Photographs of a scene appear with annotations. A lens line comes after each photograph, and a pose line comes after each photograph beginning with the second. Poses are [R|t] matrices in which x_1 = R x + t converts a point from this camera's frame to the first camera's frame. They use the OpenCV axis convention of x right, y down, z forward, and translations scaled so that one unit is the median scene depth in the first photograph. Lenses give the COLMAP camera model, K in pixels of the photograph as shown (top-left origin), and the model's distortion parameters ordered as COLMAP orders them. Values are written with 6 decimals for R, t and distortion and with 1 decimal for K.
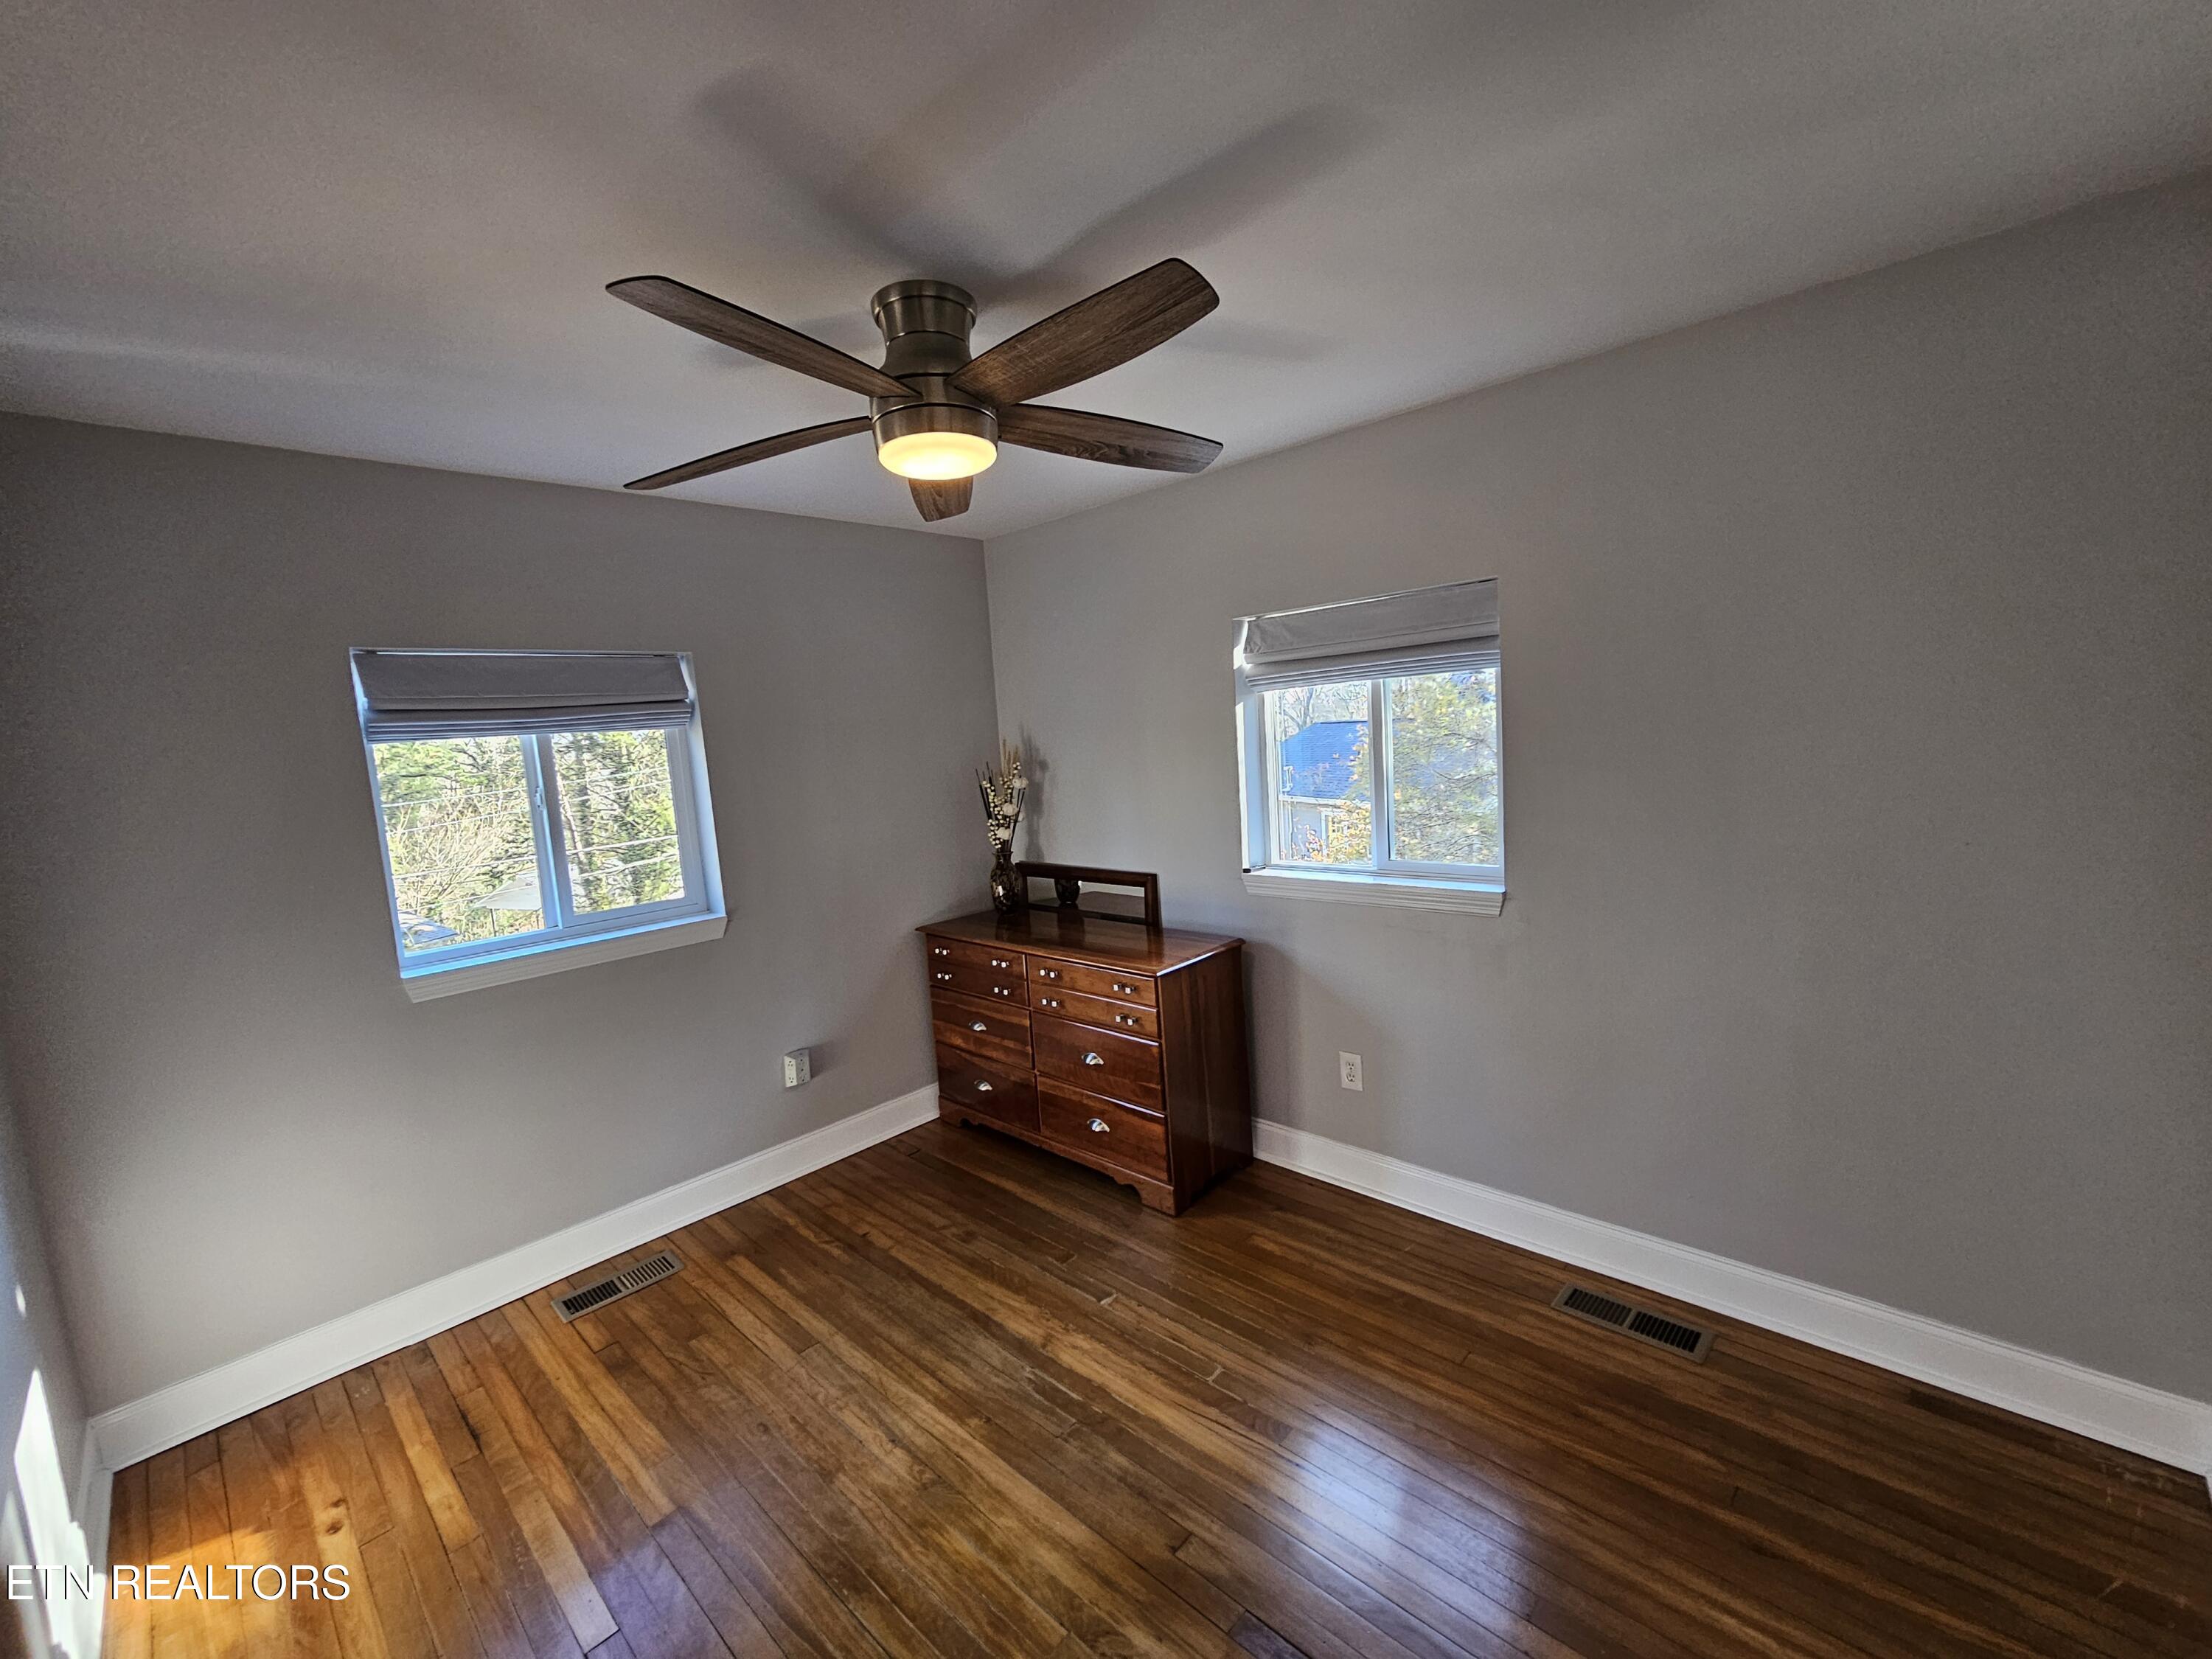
lens RADIAL K [[905.3, 0, 1112.9], [0, 905.3, 833.7], [0, 0, 1]] dist [-0.000583, -0.000122]
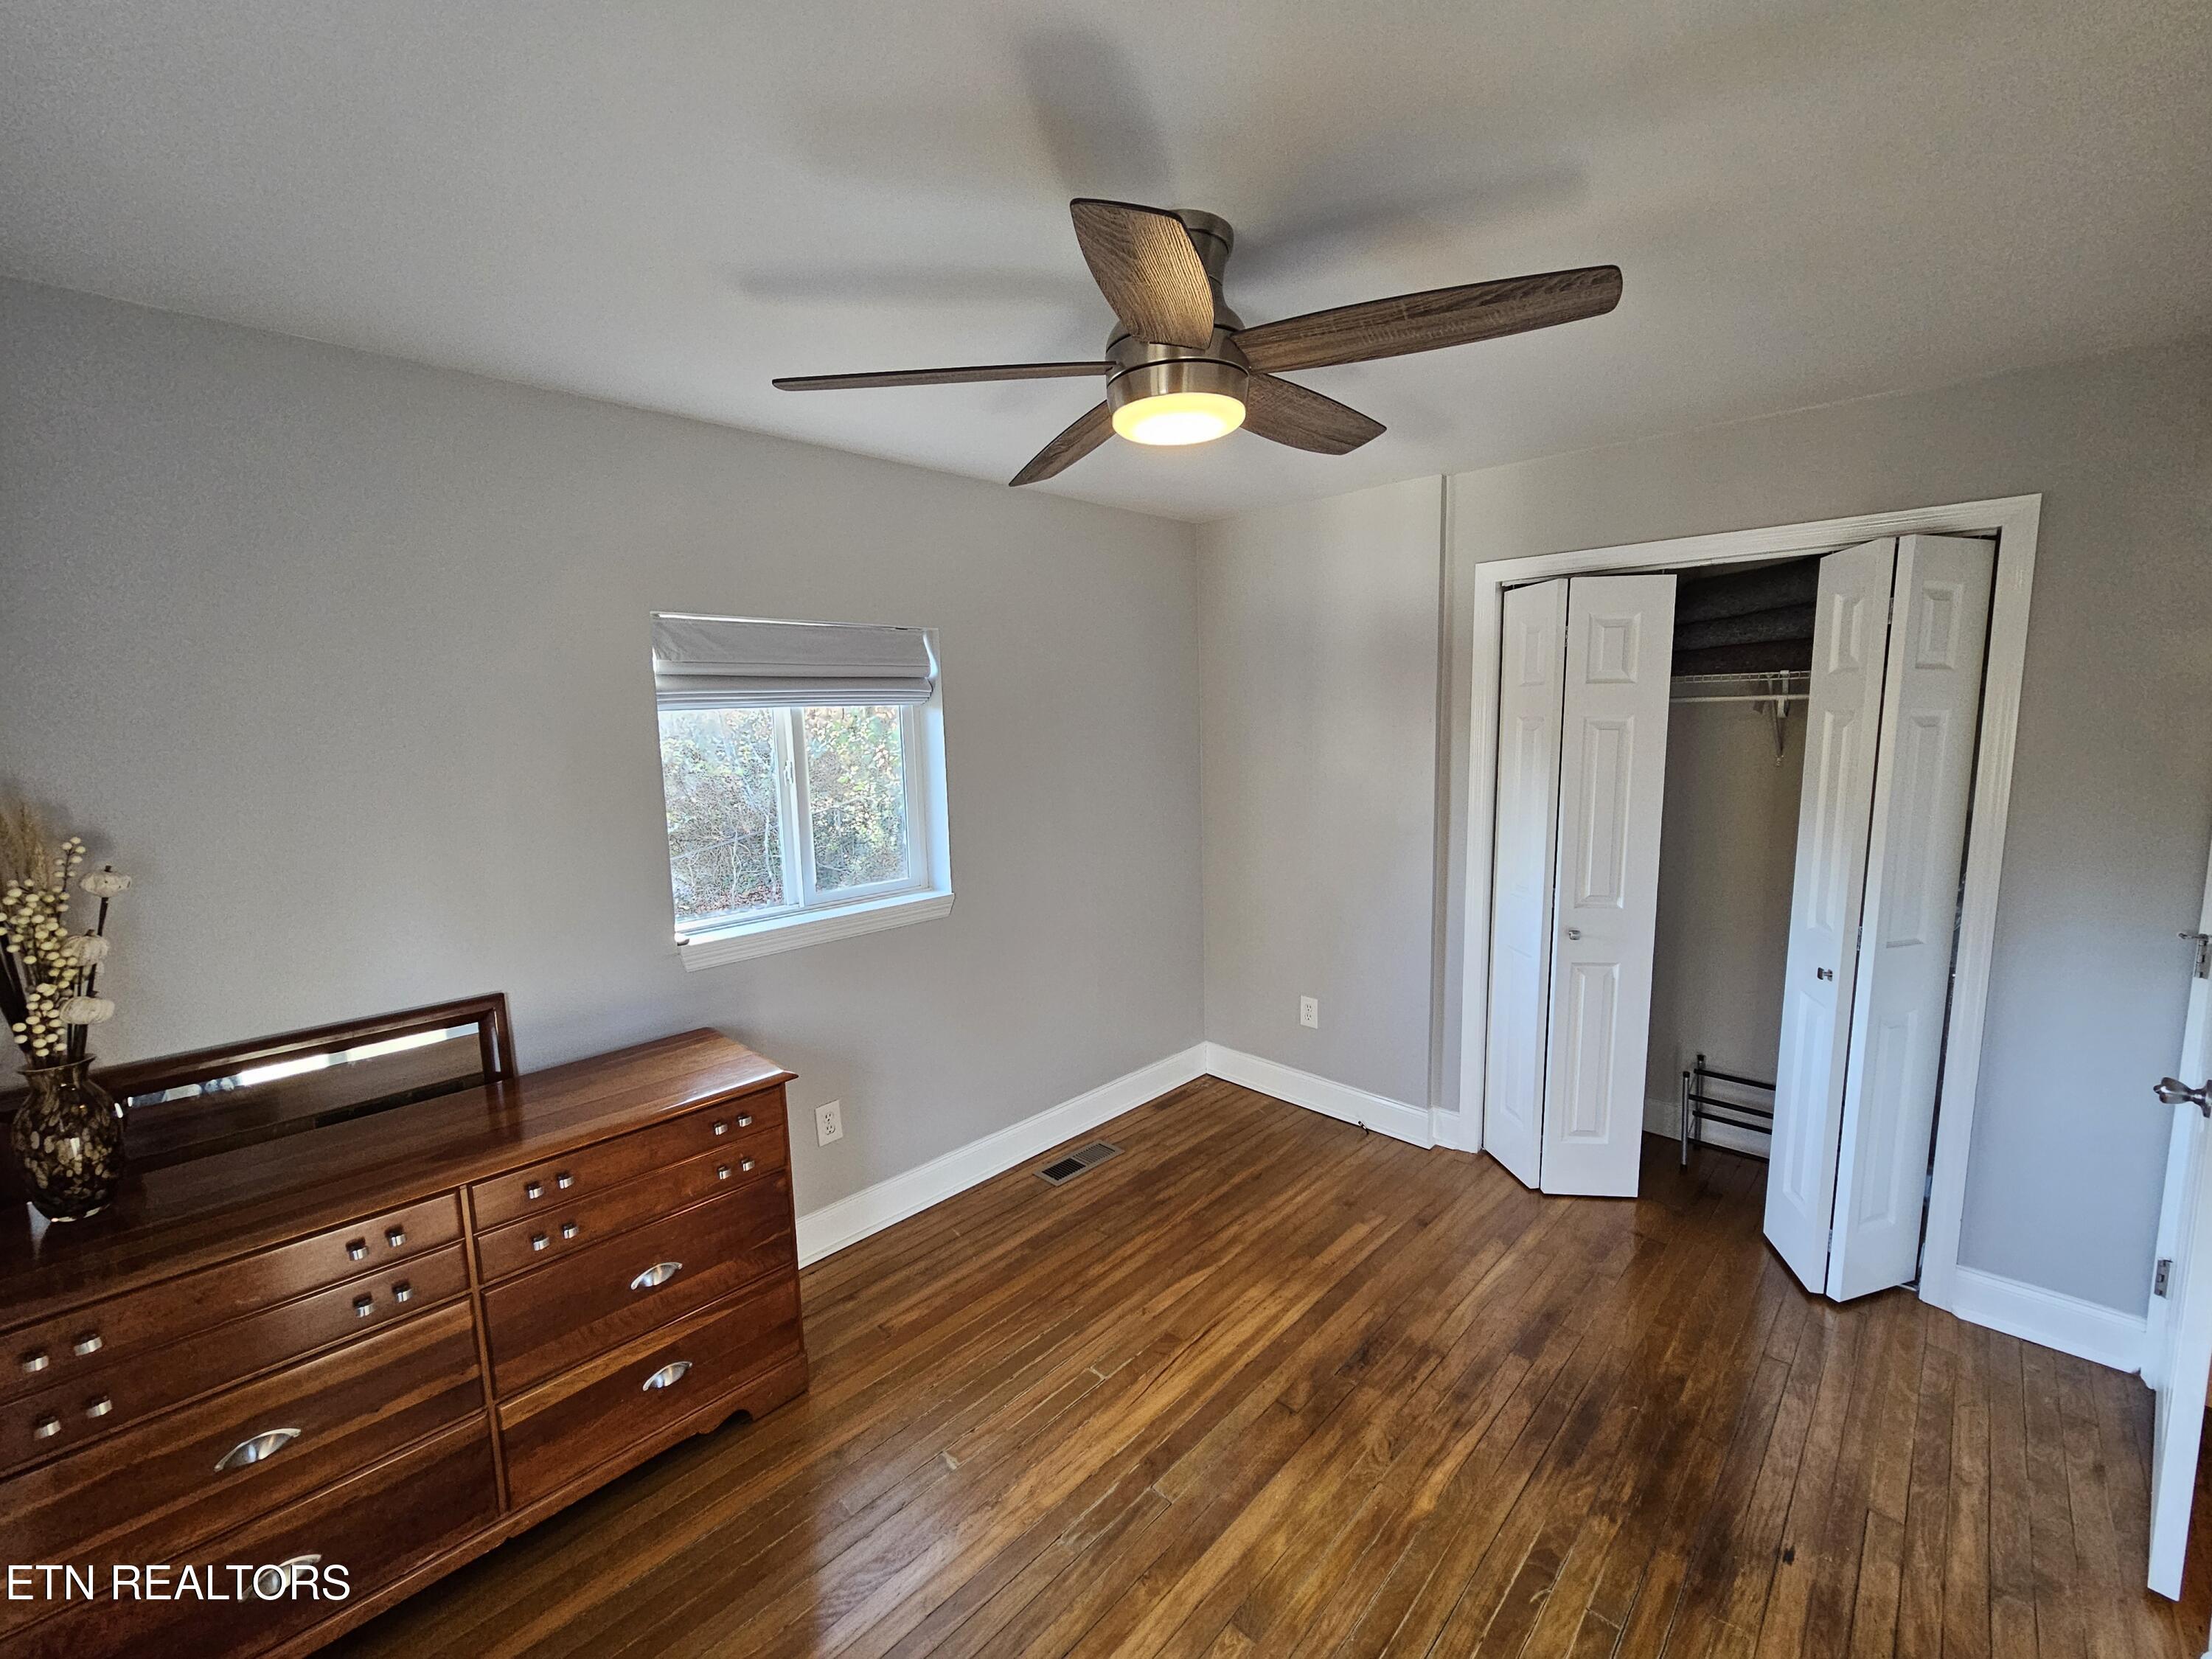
lens RADIAL K [[905.3, 0, 1112.9], [0, 905.3, 833.7], [0, 0, 1]] dist [-0.000583, -0.000122]
pose [[0.012180, -0.066542, 0.997709, -0.868228], [0.139281, 0.988169, 0.064205, -0.069152], [-0.990178, 0.138180, 0.021304, 0.876232]]
